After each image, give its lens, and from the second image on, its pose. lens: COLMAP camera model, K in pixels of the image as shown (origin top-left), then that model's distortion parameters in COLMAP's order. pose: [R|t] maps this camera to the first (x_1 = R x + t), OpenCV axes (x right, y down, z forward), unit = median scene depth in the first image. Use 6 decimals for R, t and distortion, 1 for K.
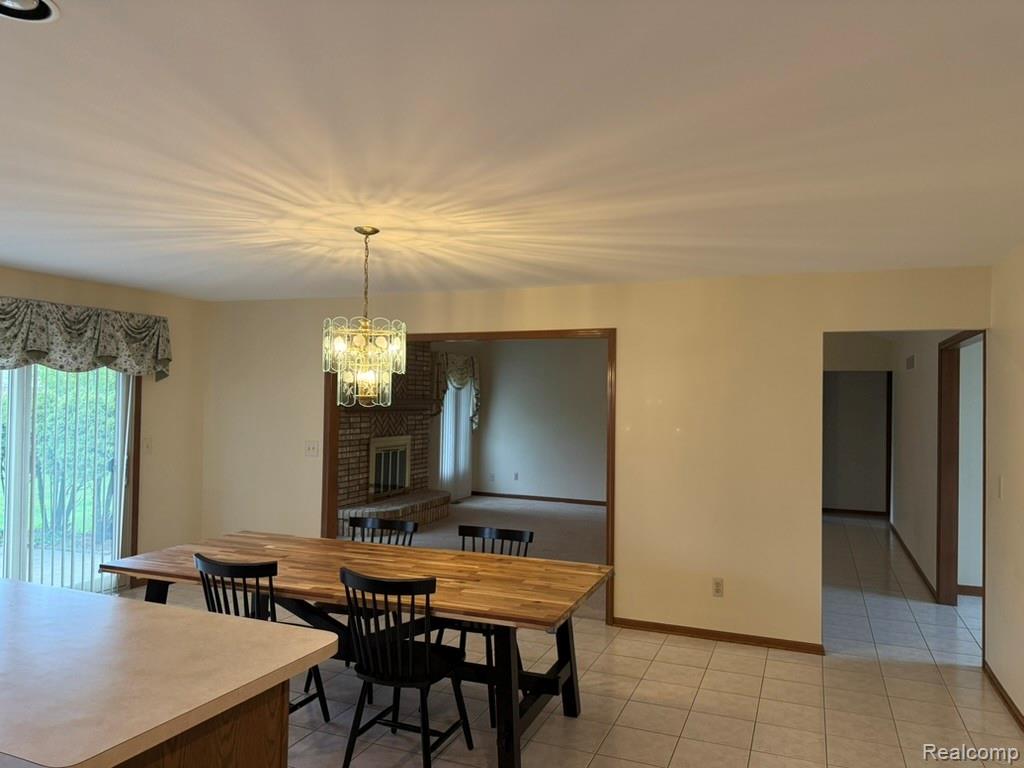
lens RADIAL K [[719.3, 0, 512.0], [0, 719.3, 384.0], [0, 0, 1]] dist [0.115601, -0.190791]
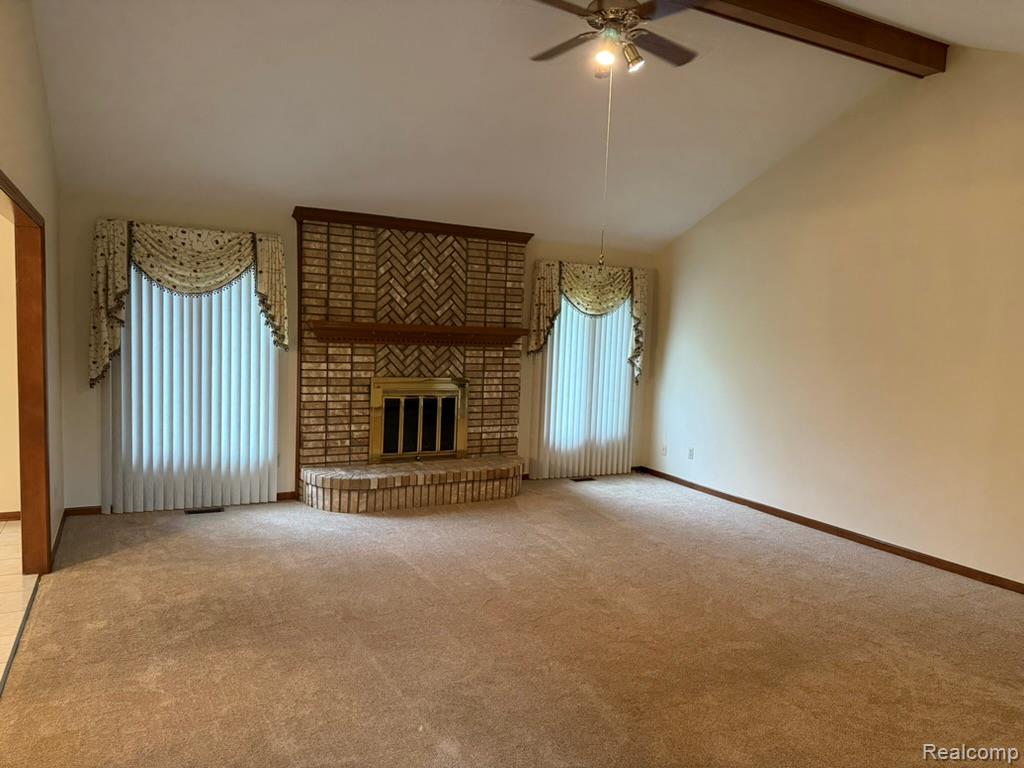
lens RADIAL K [[719.3, 0, 512.0], [0, 719.3, 384.0], [0, 0, 1]] dist [0.115601, -0.190791]
pose [[0.767448, 0.058756, -0.638413, 0.898198], [-0.009093, 0.996689, 0.080799, 0.048667], [0.641047, -0.056204, 0.765441, 1.238970]]
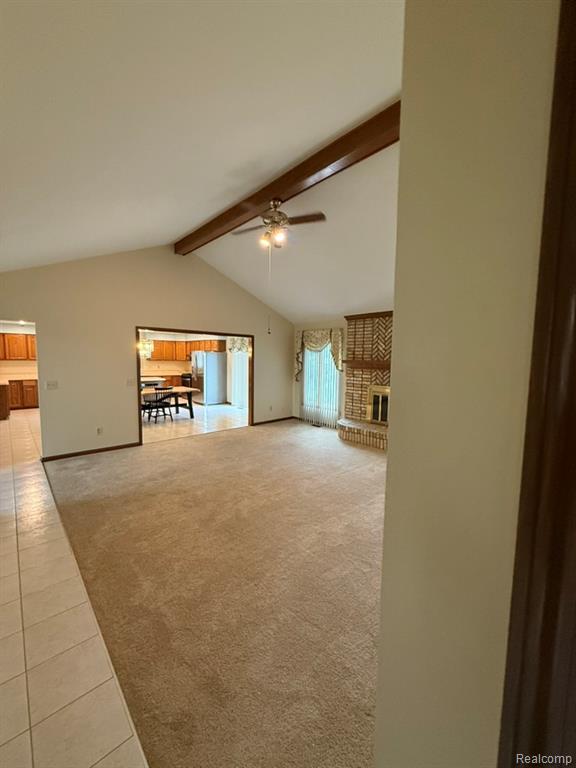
lens RADIAL K [[304.6, 0, 288.0], [0, 304.6, 384.0], [0, 0, 1]] dist [-0.000158, 0.000012]
pose [[-0.426201, 0.047218, -0.903395, 1.205849], [-0.008378, 0.998388, 0.056135, 0.083797], [0.904590, 0.031494, -0.425118, 2.650118]]
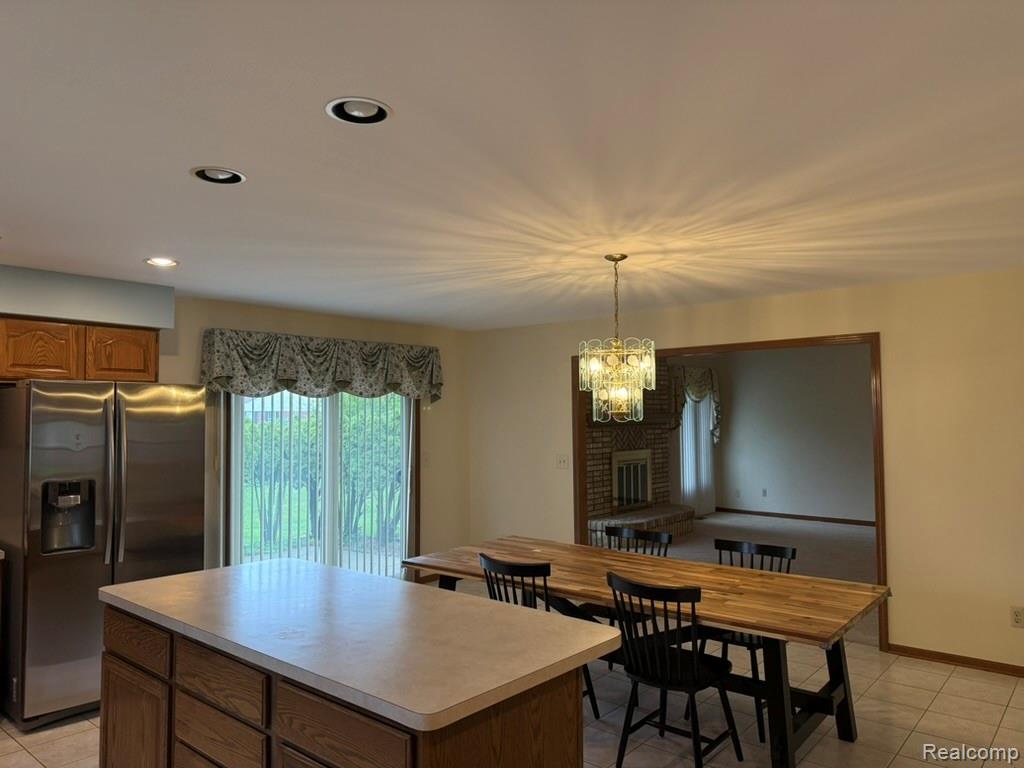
lens RADIAL K [[719.3, 0, 512.0], [0, 719.3, 384.0], [0, 0, 1]] dist [0.115601, -0.190791]
pose [[0.950093, -0.037187, -0.309742, -0.021948], [0.031079, 0.999213, -0.024634, -0.003162], [0.310414, 0.013778, 0.950502, -0.056142]]
